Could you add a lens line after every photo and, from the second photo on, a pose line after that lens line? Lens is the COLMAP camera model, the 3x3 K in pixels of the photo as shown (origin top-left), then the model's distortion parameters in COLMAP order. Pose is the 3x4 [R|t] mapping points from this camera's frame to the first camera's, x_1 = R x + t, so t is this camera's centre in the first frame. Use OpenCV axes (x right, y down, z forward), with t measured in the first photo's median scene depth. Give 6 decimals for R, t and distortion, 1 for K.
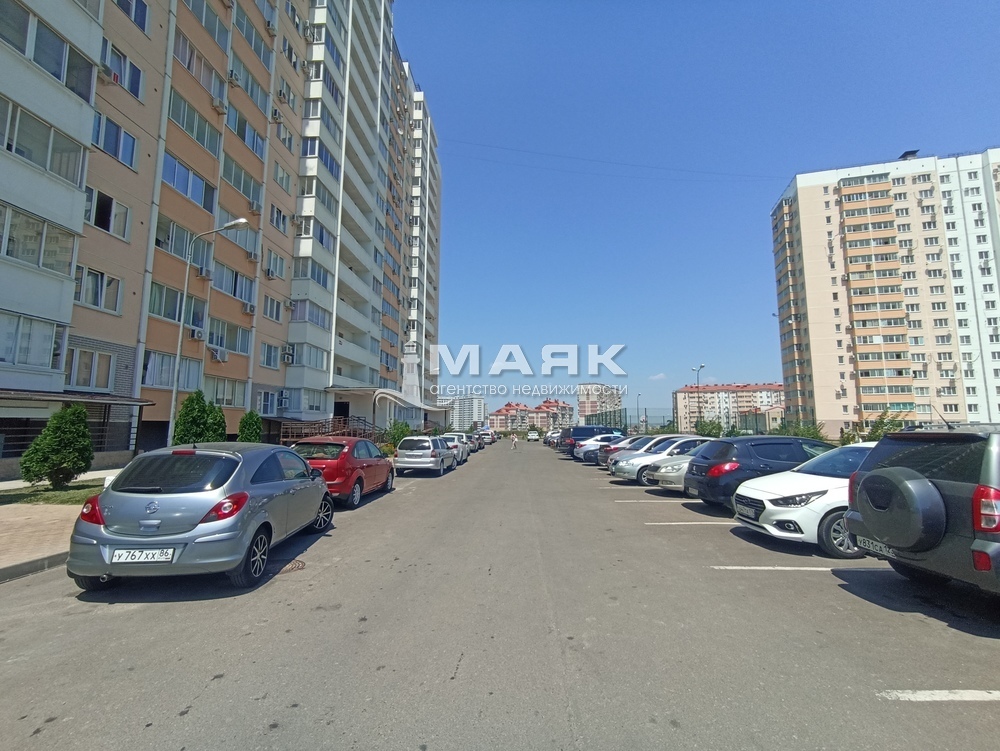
lens RADIAL K [[449.9, 0, 488.2], [0, 449.9, 373.8], [0, 0, 1]] dist [-0.049756, 0.030158]
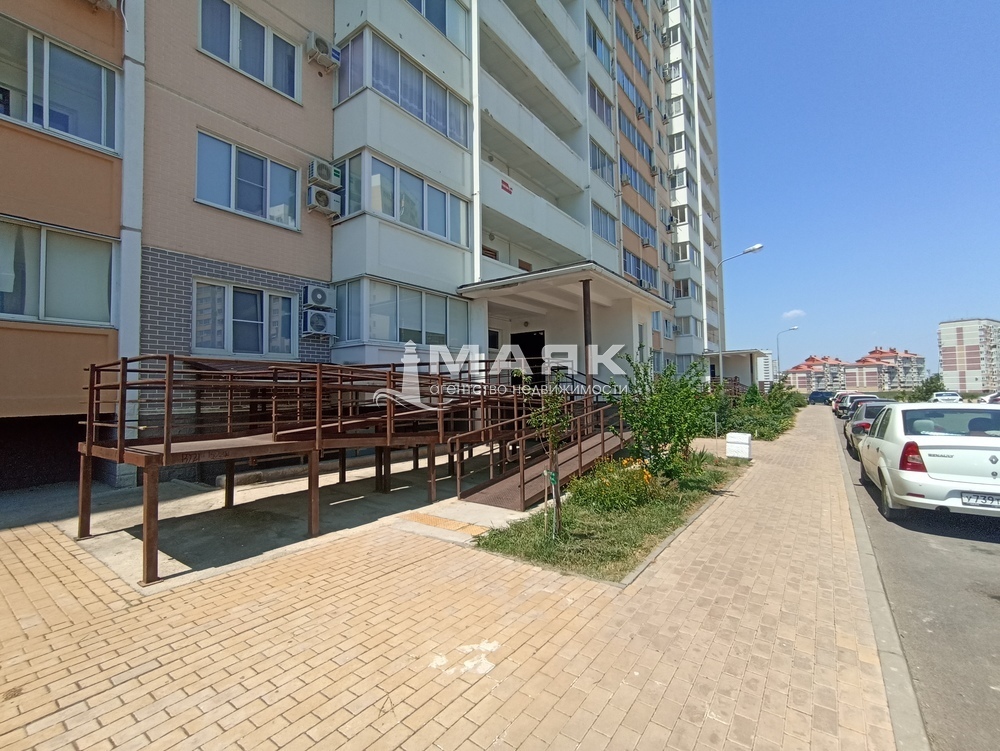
lens RADIAL K [[449.9, 0, 488.2], [0, 449.9, 373.8], [0, 0, 1]] dist [-0.049756, 0.030158]
pose [[0.838649, -0.036907, -0.543420, -0.071029], [0.080151, 0.995203, 0.056105, 0.045180], [0.538742, -0.090608, 0.837584, 0.358590]]
